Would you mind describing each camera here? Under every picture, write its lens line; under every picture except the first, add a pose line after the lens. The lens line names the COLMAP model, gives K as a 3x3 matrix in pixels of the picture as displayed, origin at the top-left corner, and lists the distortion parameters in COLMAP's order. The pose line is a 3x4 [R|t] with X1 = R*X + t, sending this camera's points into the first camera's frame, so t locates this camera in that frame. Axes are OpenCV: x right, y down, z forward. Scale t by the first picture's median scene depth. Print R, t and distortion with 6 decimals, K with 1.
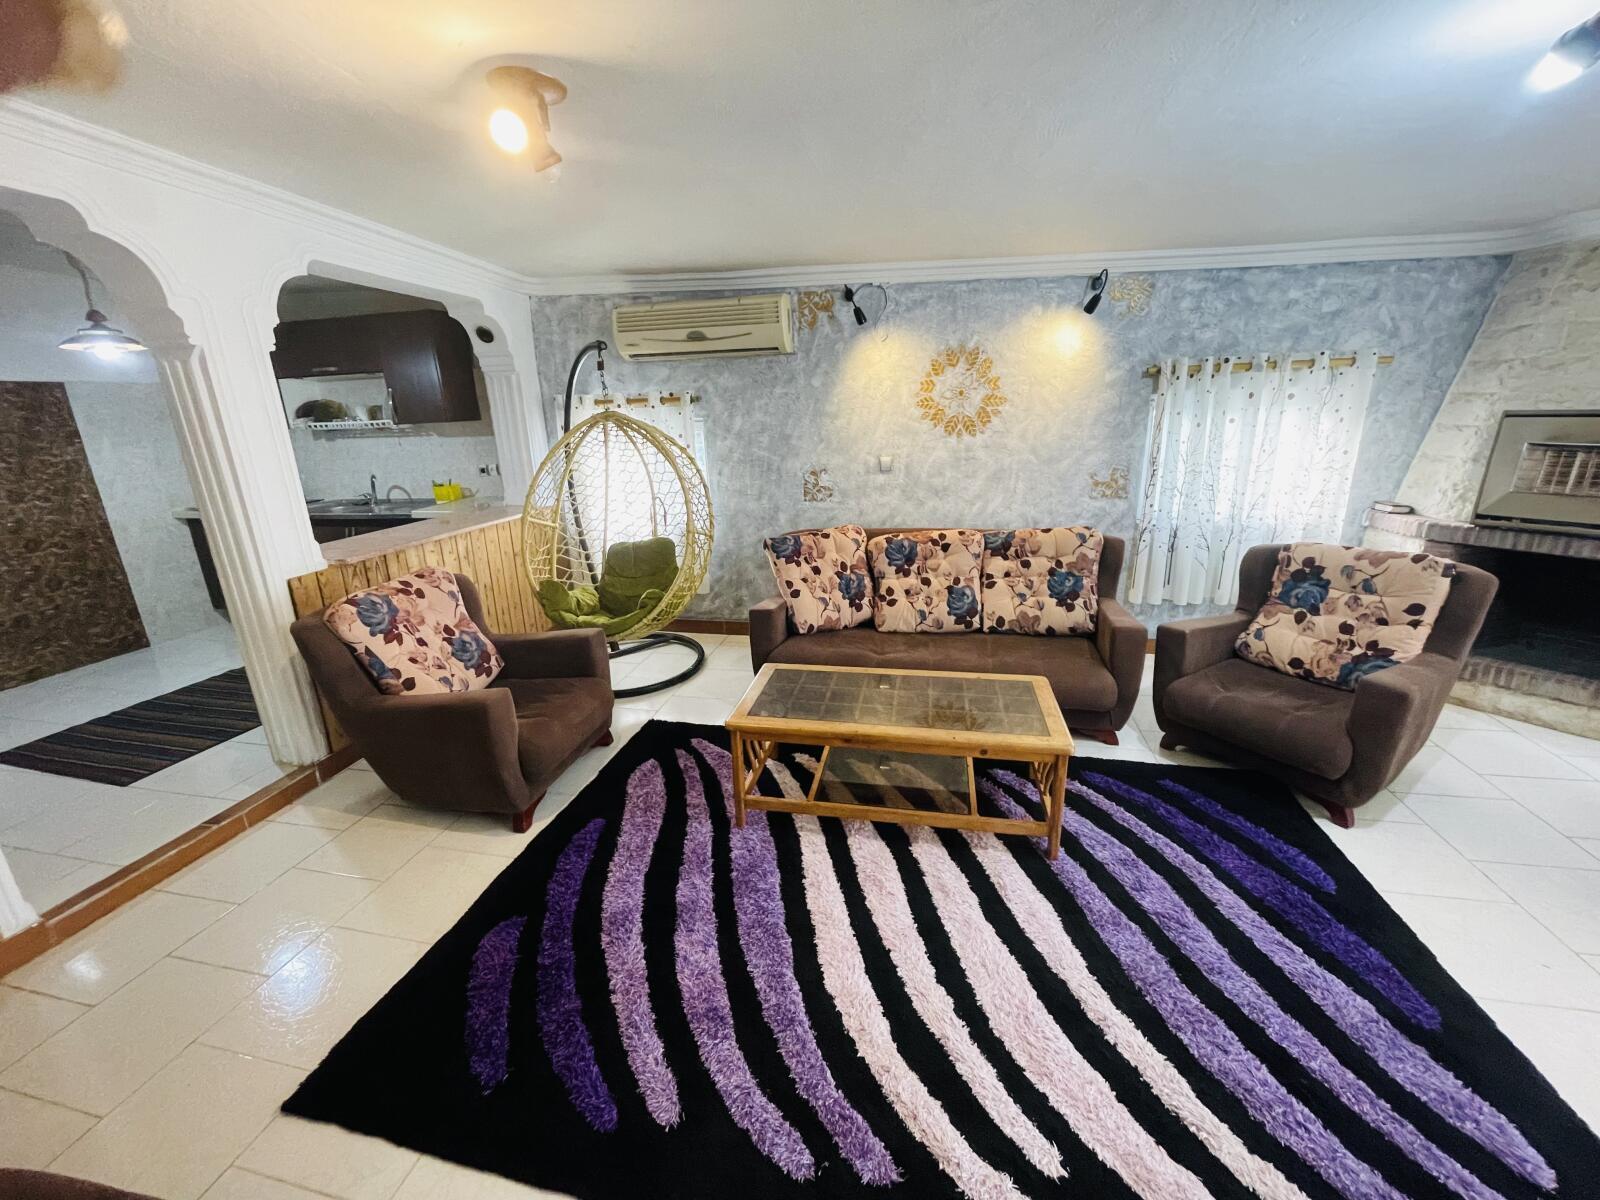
lens RADIAL K [[645.9, 0, 795.7], [0, 645.9, 590.7], [0, 0, 1]] dist [0.000880, 0.000099]
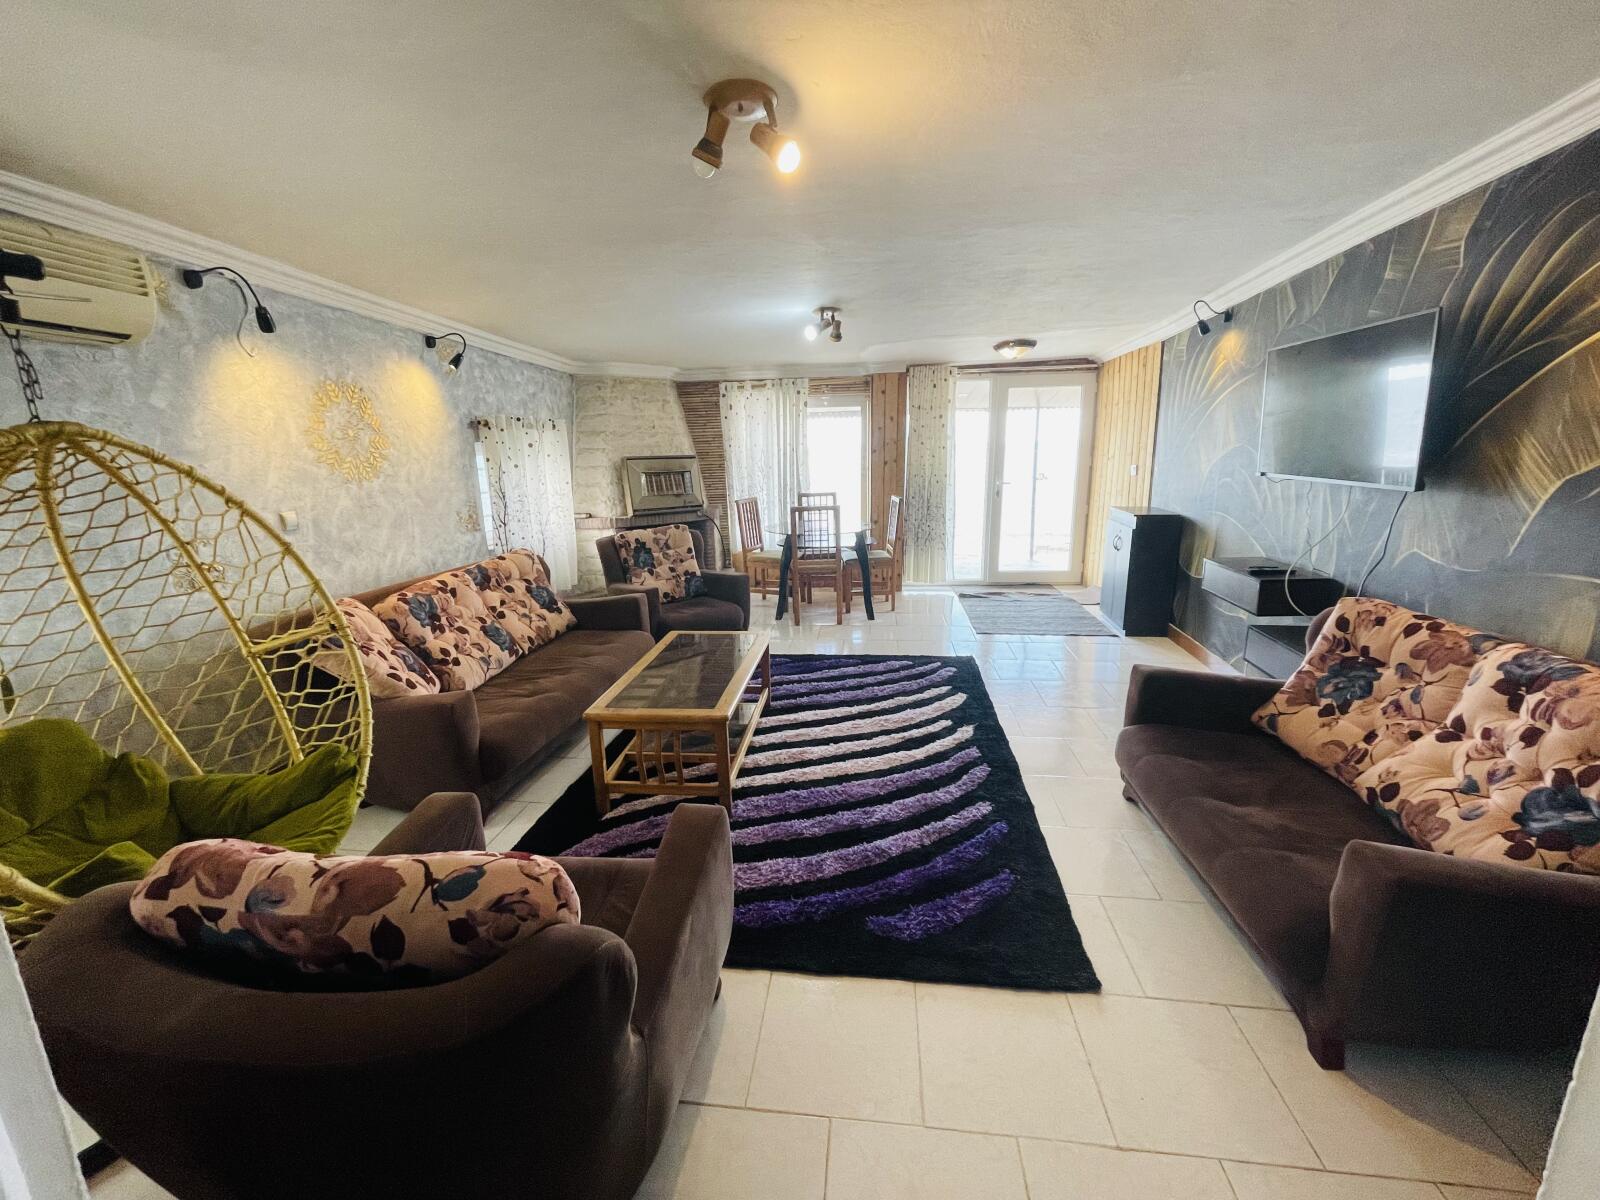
lens RADIAL K [[645.9, 0, 795.7], [0, 645.9, 590.7], [0, 0, 1]] dist [0.000880, 0.000099]
pose [[-0.095962, -0.179765, 0.979018, -0.756467], [0.296676, 0.933688, 0.200522, -0.113916], [-0.950144, 0.309694, -0.036267, 0.578628]]
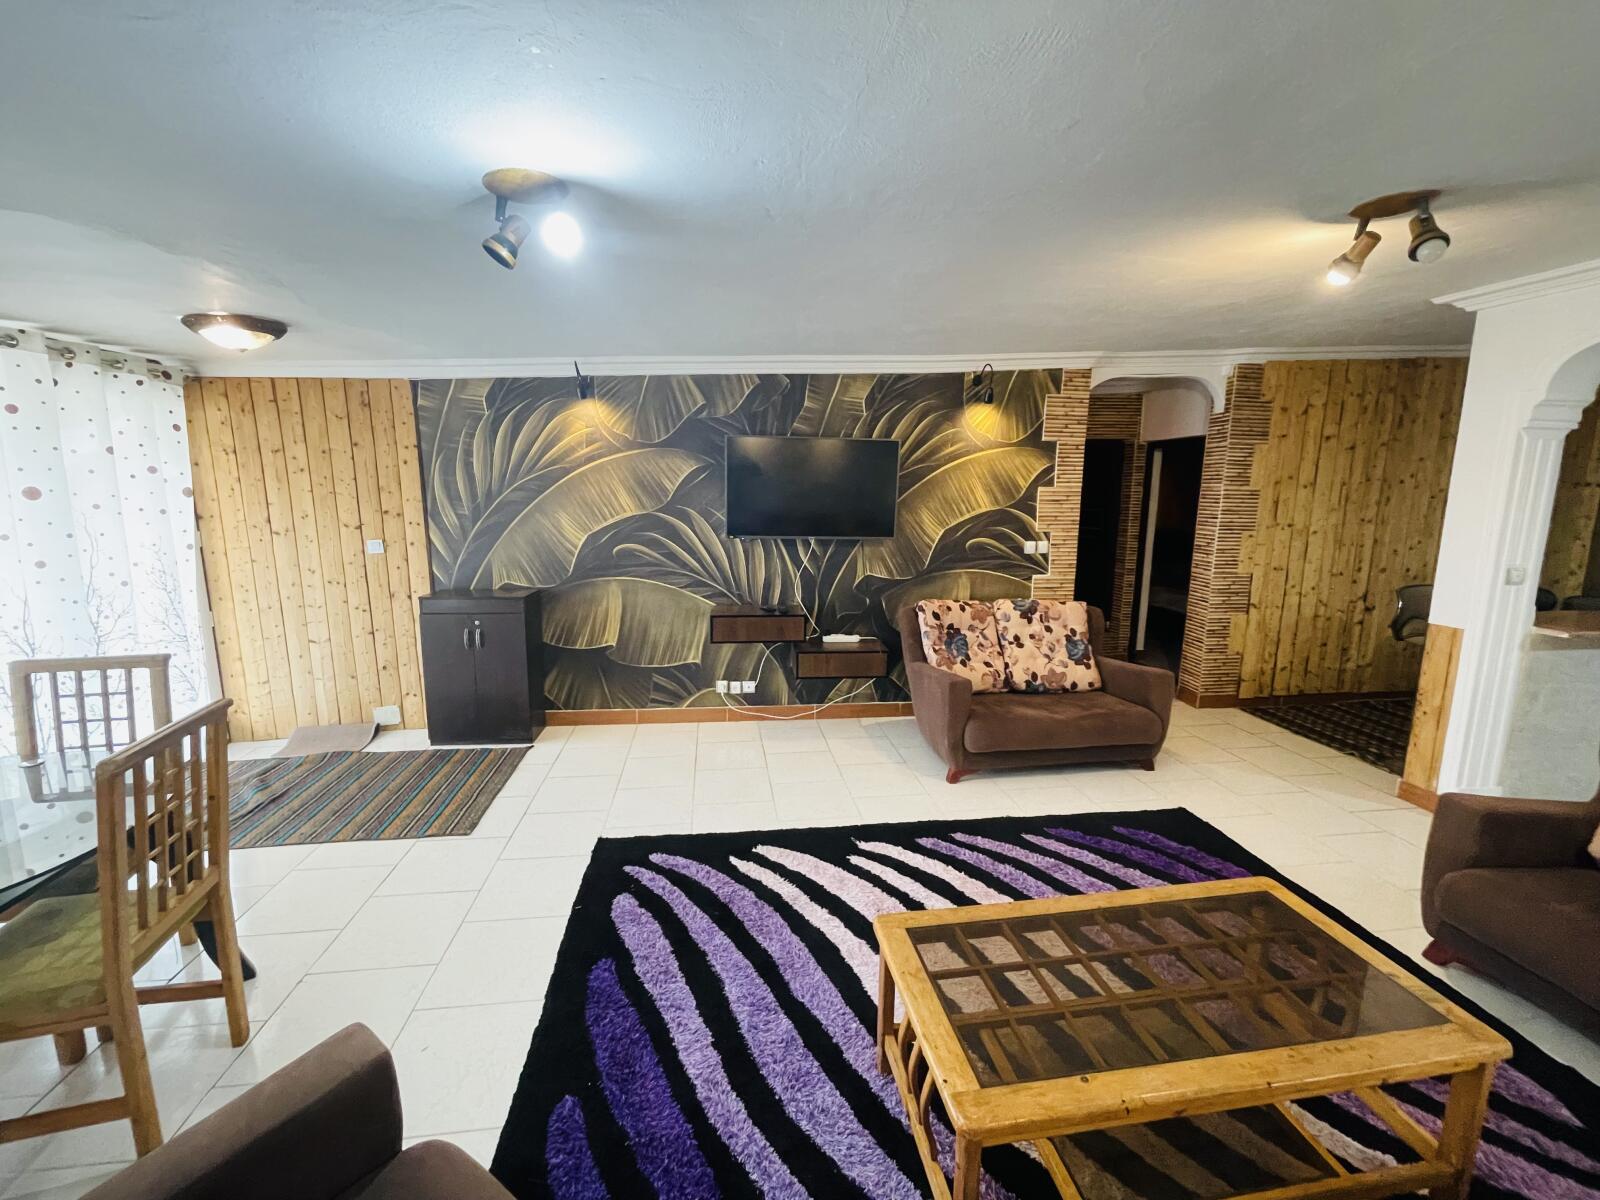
lens RADIAL K [[645.9, 0, 795.7], [0, 645.9, 590.7], [0, 0, 1]] dist [0.000880, 0.000099]
pose [[-0.937436, 0.083002, -0.338118, 0.458575], [-0.068265, 0.908493, 0.412286, -0.276606], [0.341398, 0.409574, -0.845988, 0.892290]]
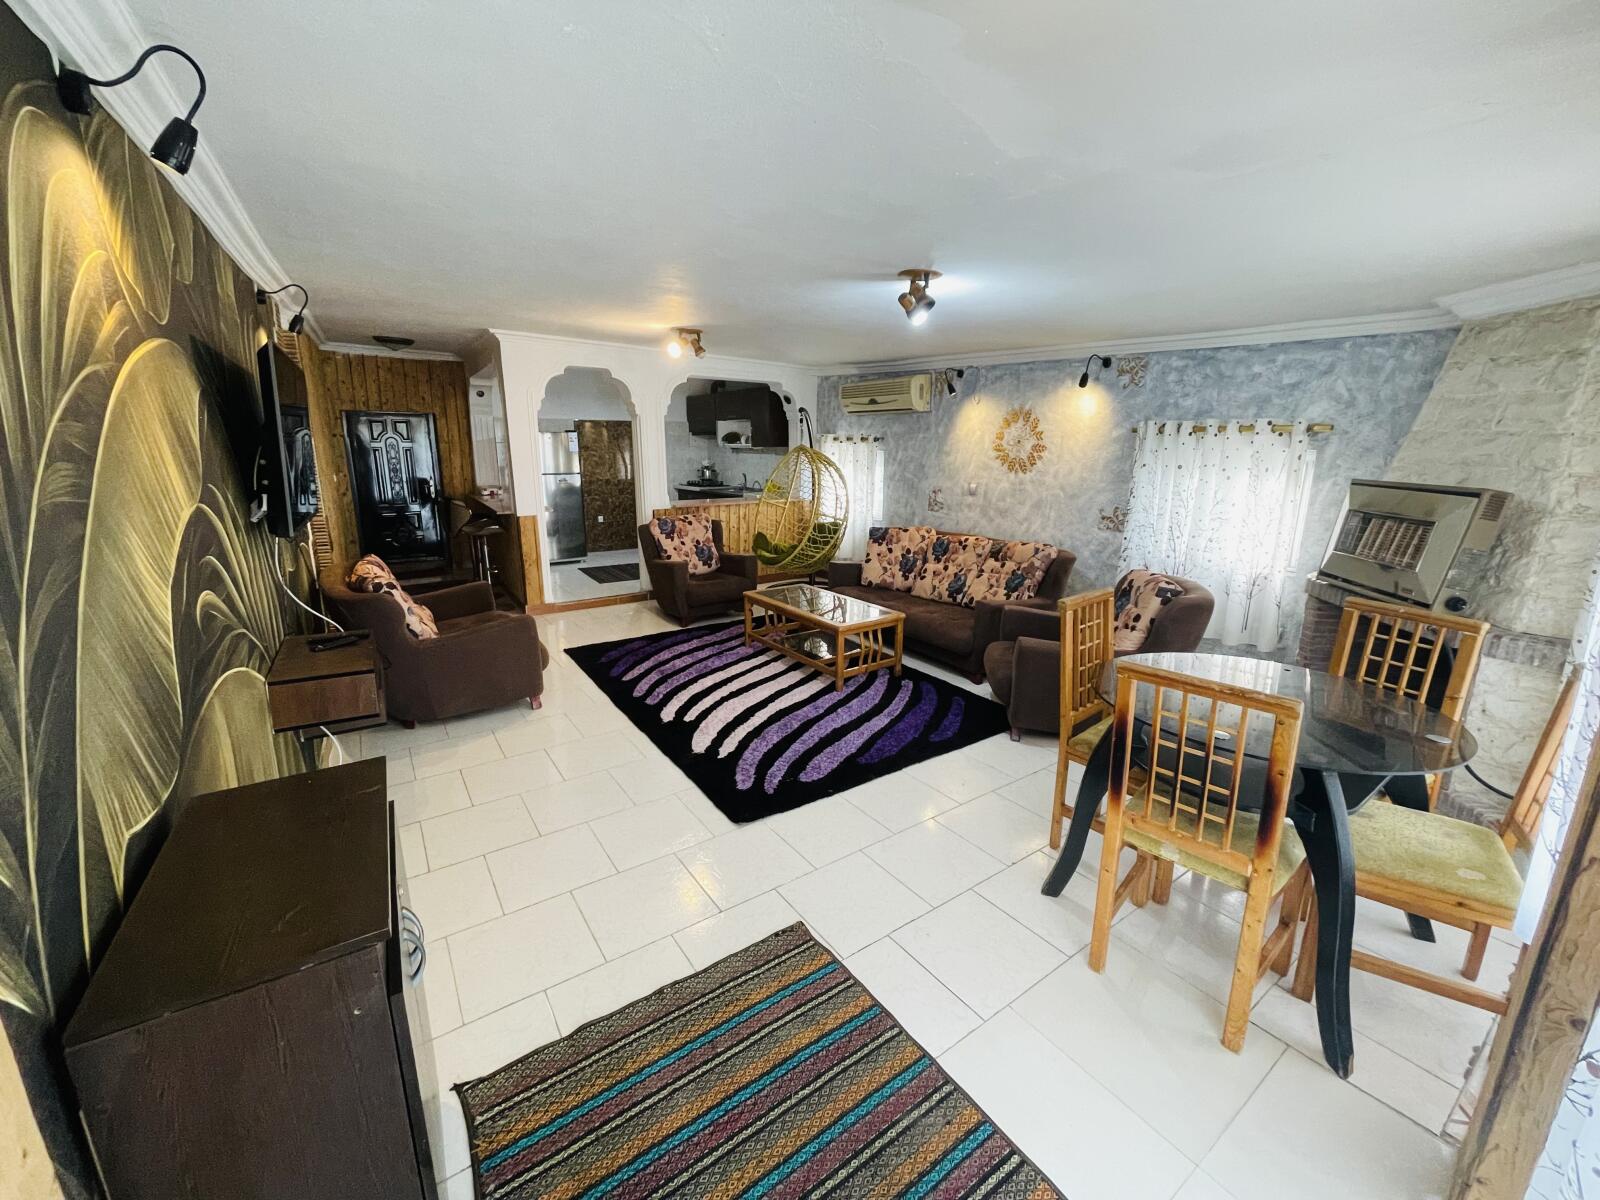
lens RADIAL K [[645.9, 0, 795.7], [0, 645.9, 590.7], [0, 0, 1]] dist [0.000880, 0.000099]
pose [[0.735044, 0.188242, -0.651364, 0.940768], [-0.212992, 0.976161, 0.041753, 0.049664], [0.643696, 0.108045, 0.757616, -0.336249]]
